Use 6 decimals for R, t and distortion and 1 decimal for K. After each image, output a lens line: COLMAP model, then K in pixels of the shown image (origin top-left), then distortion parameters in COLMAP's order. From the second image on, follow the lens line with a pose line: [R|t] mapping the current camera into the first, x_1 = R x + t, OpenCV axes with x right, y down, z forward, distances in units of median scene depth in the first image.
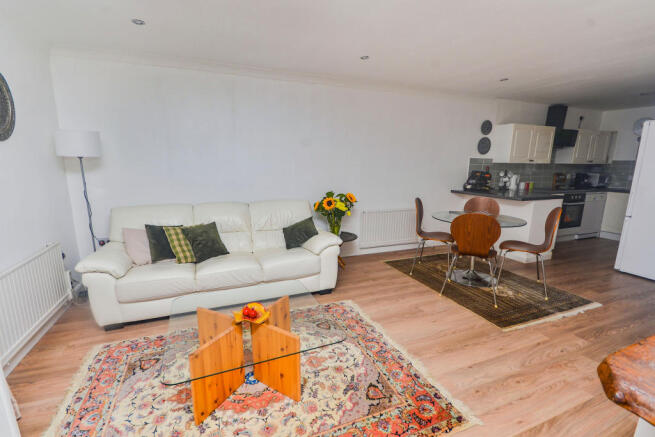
lens RADIAL K [[301.4, 0, 327.5], [0, 301.4, 218.5], [0, 0, 1]] dist [0.000617, -0.000179]
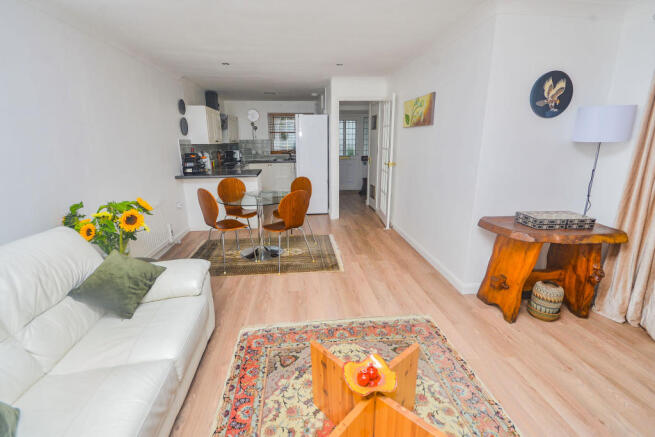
lens RADIAL K [[301.4, 0, 327.5], [0, 301.4, 218.5], [0, 0, 1]] dist [0.000617, -0.000179]
pose [[0.287696, -0.252451, 0.923851, -0.550465], [0.189222, 0.960601, 0.203568, -0.124902], [-0.938843, 0.116247, 0.324130, 0.538133]]
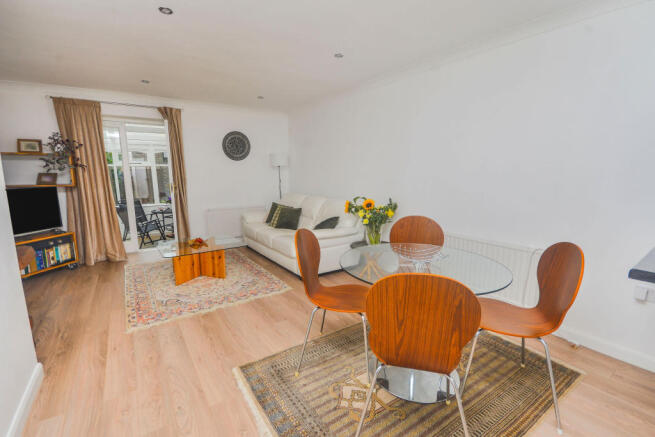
lens RADIAL K [[301.4, 0, 327.5], [0, 301.4, 218.5], [0, 0, 1]] dist [0.000617, -0.000179]
pose [[0.200849, 0.145727, -0.968723, 1.206823], [-0.182621, 0.977109, 0.109125, -0.135089], [0.962450, 0.154991, 0.222864, 0.891214]]
